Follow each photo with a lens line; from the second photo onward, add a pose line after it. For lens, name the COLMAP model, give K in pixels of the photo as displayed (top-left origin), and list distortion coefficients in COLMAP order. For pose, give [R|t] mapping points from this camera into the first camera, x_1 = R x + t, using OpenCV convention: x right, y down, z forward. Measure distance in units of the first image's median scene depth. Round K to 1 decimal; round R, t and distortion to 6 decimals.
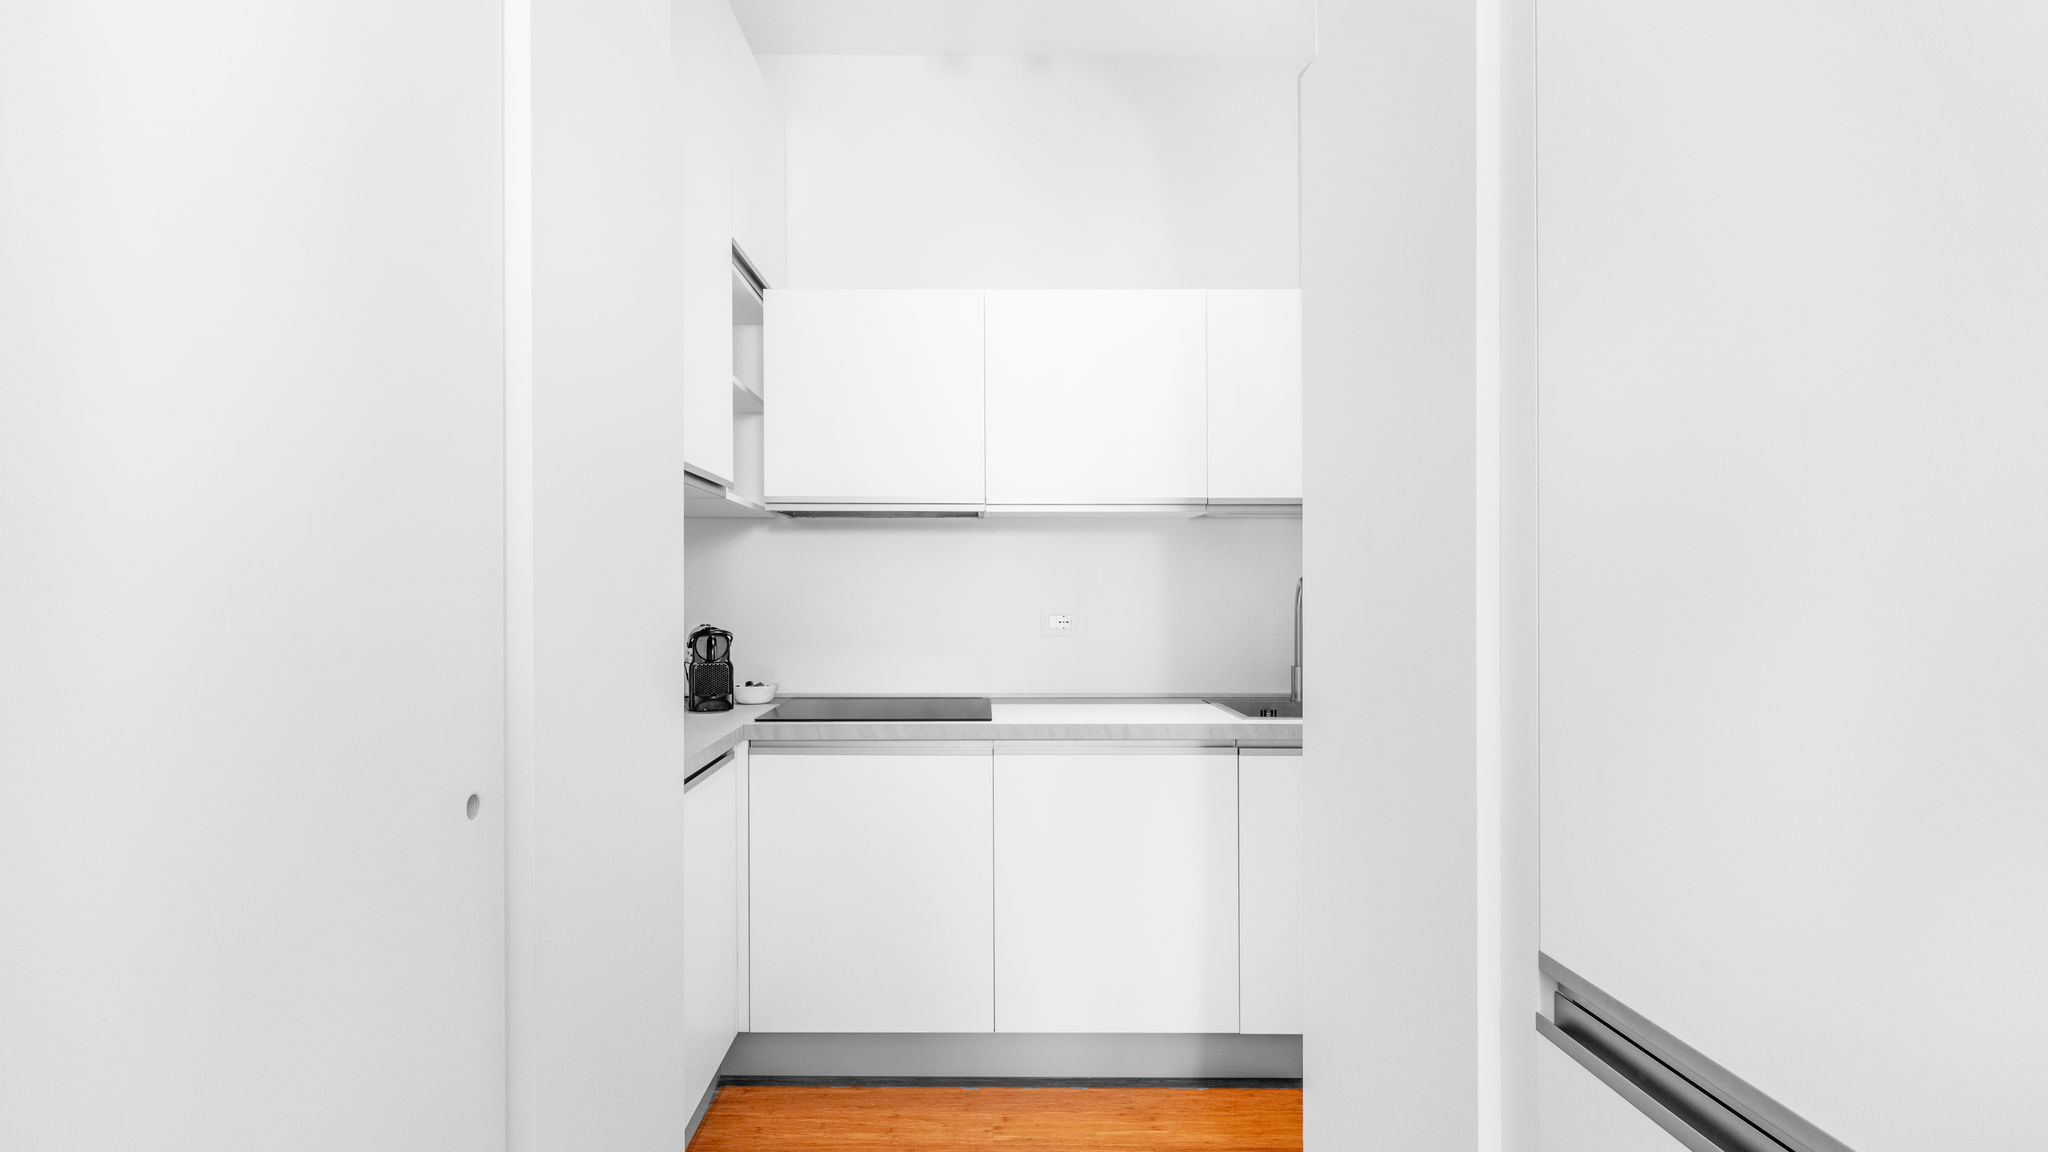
lens RADIAL K [[1028.9, 0, 986.4], [0, 1028.9, 601.0], [0, 0, 1]] dist [-0.000123, -0.000144]
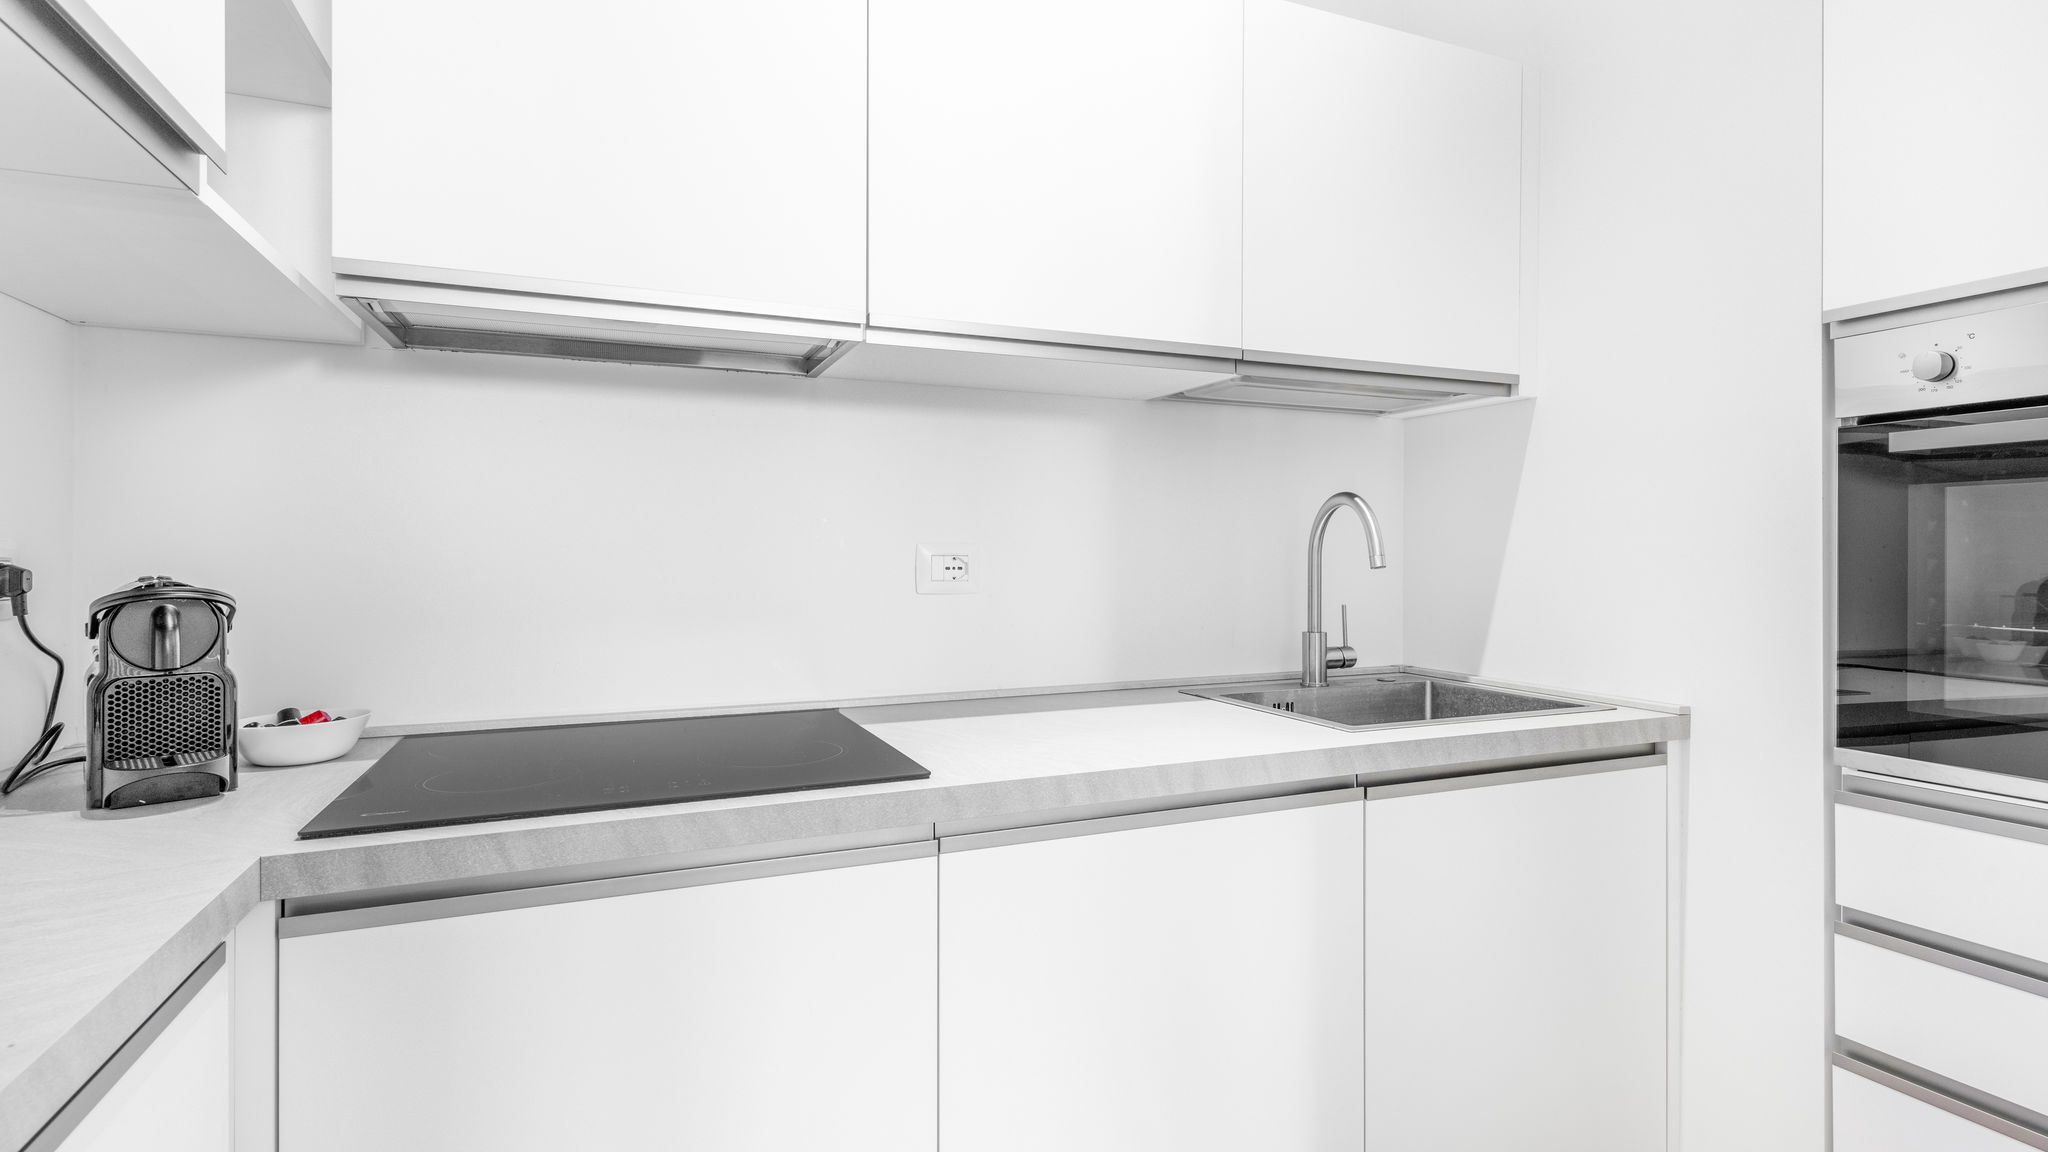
lens RADIAL K [[1000.1, 0, 1035.1], [0, 1000.1, 550.8], [0, 0, 1]] dist [0.001113, -0.001426]
pose [[0.918543, 0.000648, 0.395320, -0.117399], [0.005696, 0.999873, -0.014874, 0.021529], [-0.395279, 0.015914, 0.918423, 0.531492]]
